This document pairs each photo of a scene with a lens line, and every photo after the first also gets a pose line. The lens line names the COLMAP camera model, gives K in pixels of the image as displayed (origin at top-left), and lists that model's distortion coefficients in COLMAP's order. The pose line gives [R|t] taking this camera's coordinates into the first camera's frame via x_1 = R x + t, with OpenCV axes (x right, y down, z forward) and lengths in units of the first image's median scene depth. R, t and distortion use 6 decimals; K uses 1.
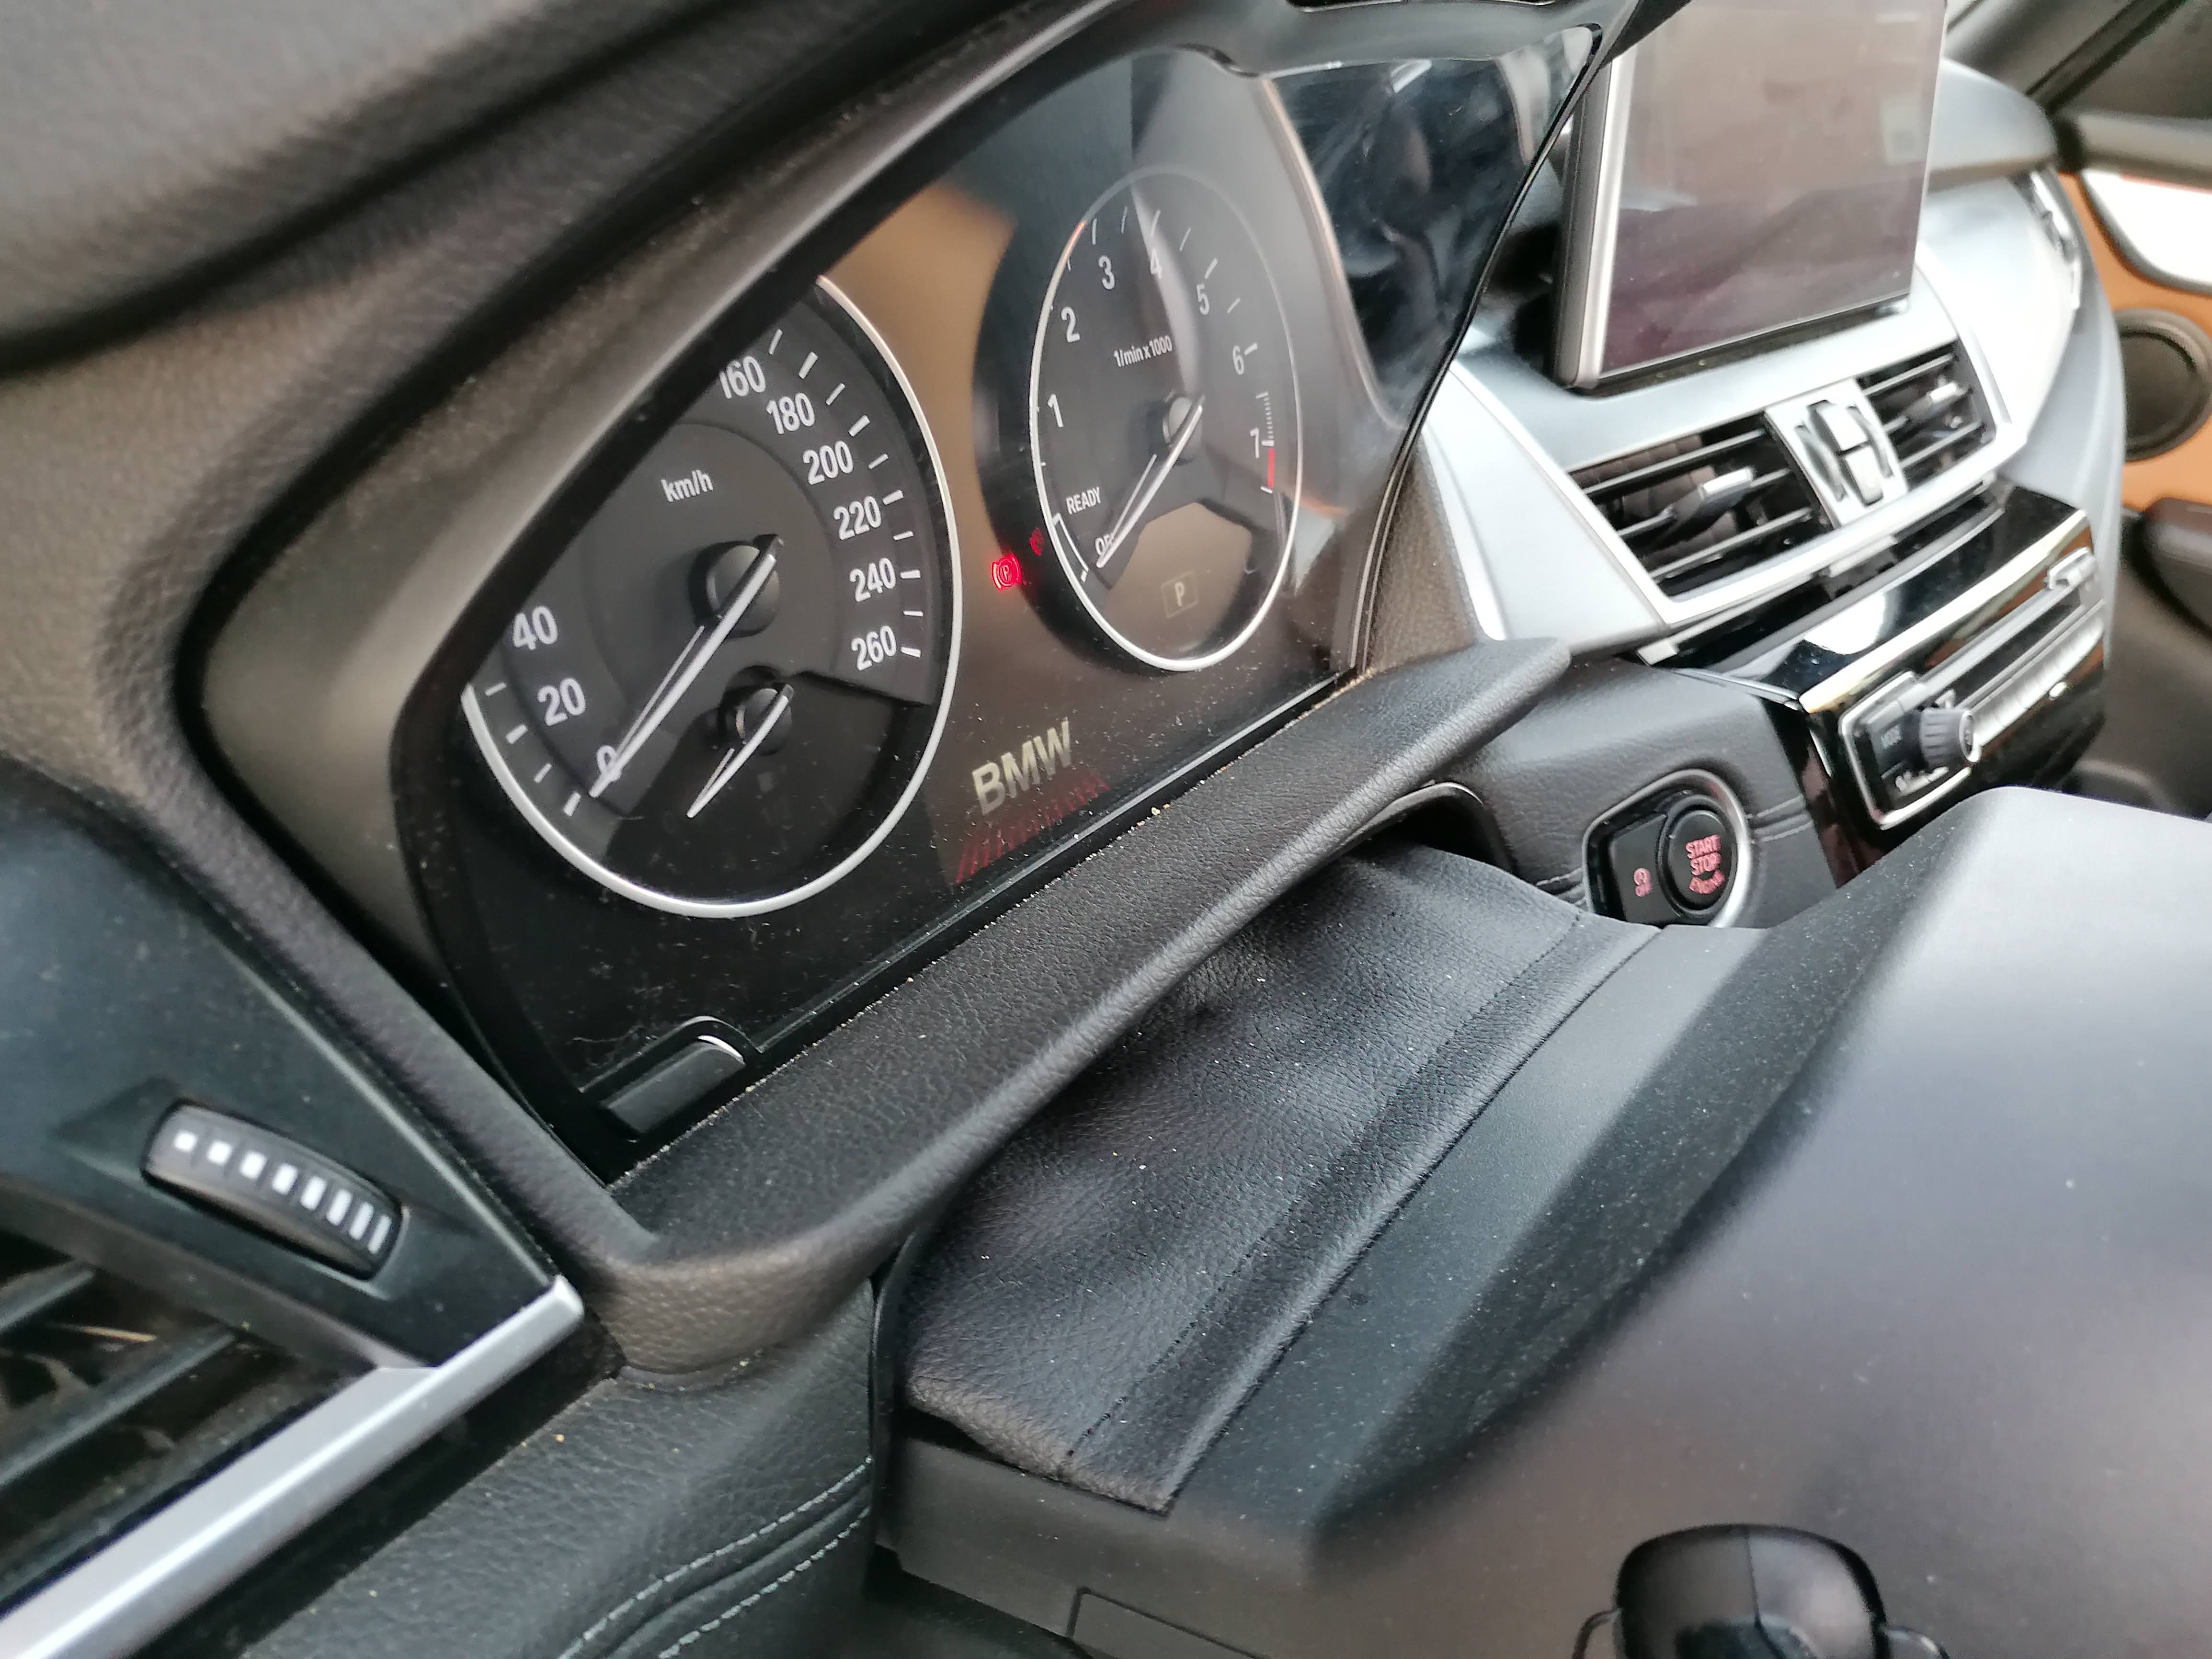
lens RADIAL K [[1641.5, 0, 1119.7], [0, 1641.5, 868.0], [0, 0, 1]] dist [0.060599, -0.064421]
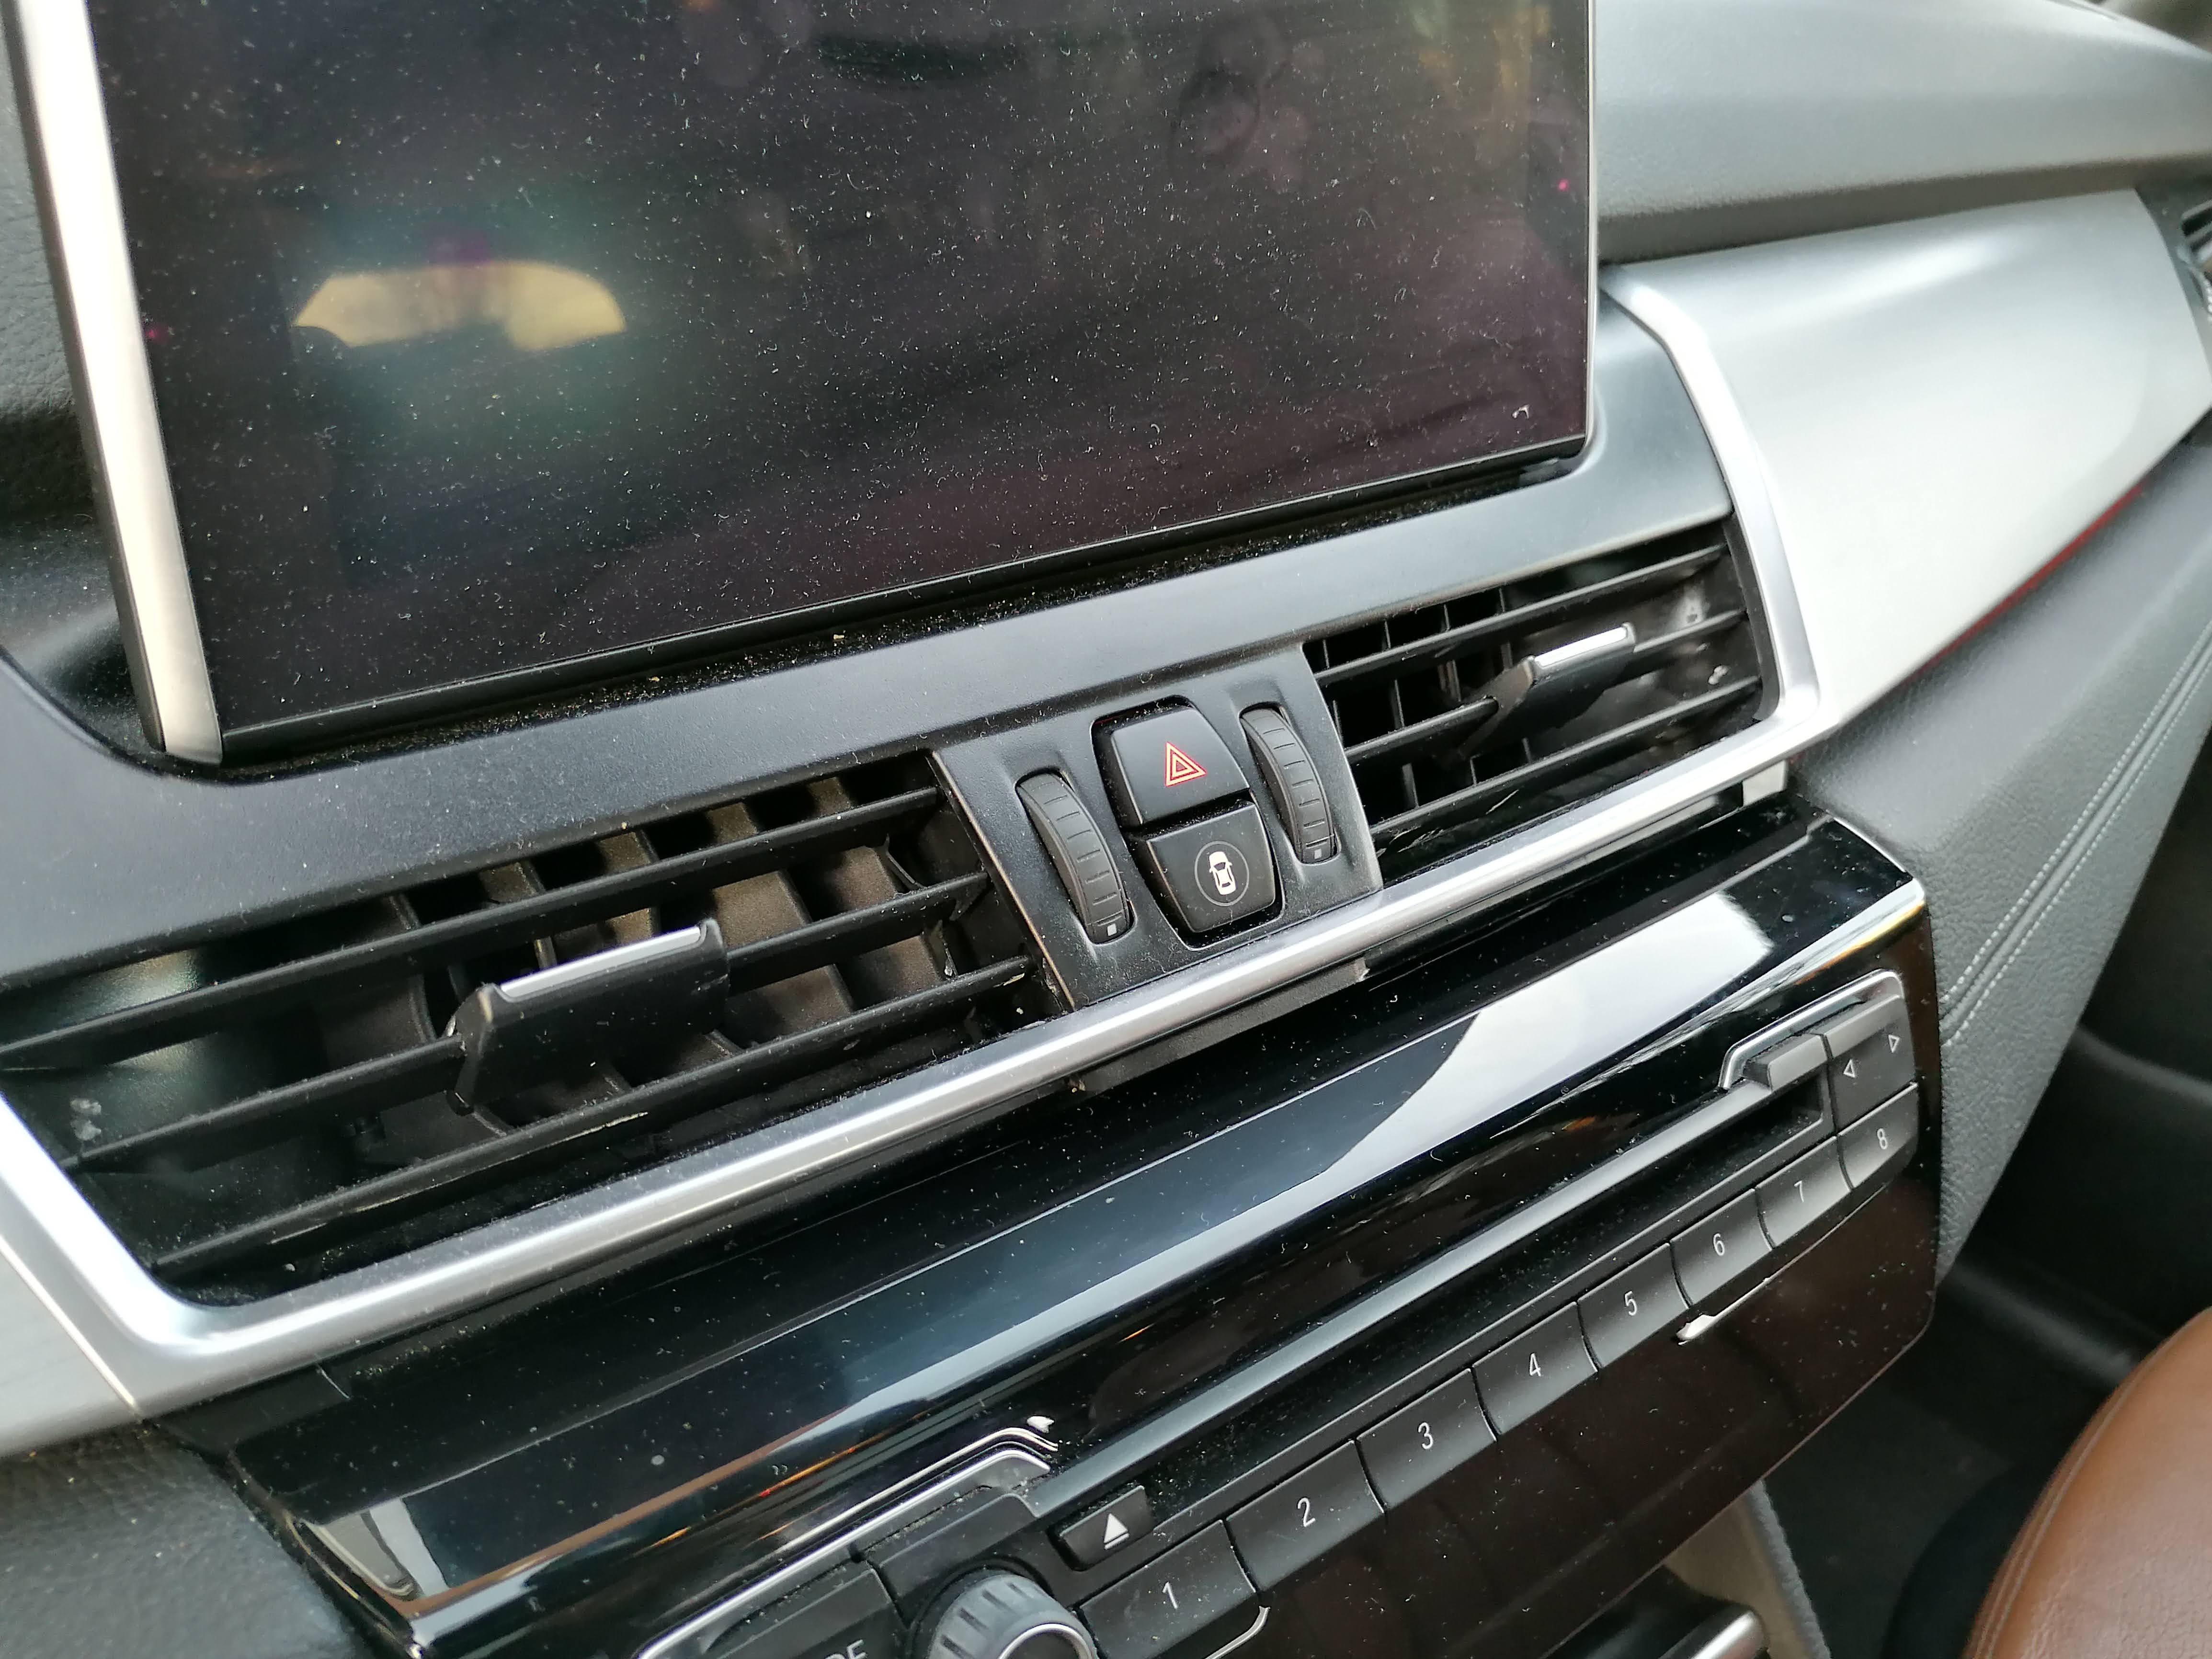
lens RADIAL K [[1641.5, 0, 1119.7], [0, 1641.5, 868.0], [0, 0, 1]] dist [0.060599, -0.064421]
pose [[0.975352, 0.072388, -0.208445, 0.495197], [-0.068906, 0.997336, 0.023925, -0.235914], [0.209621, -0.008972, 0.977741, 0.509848]]
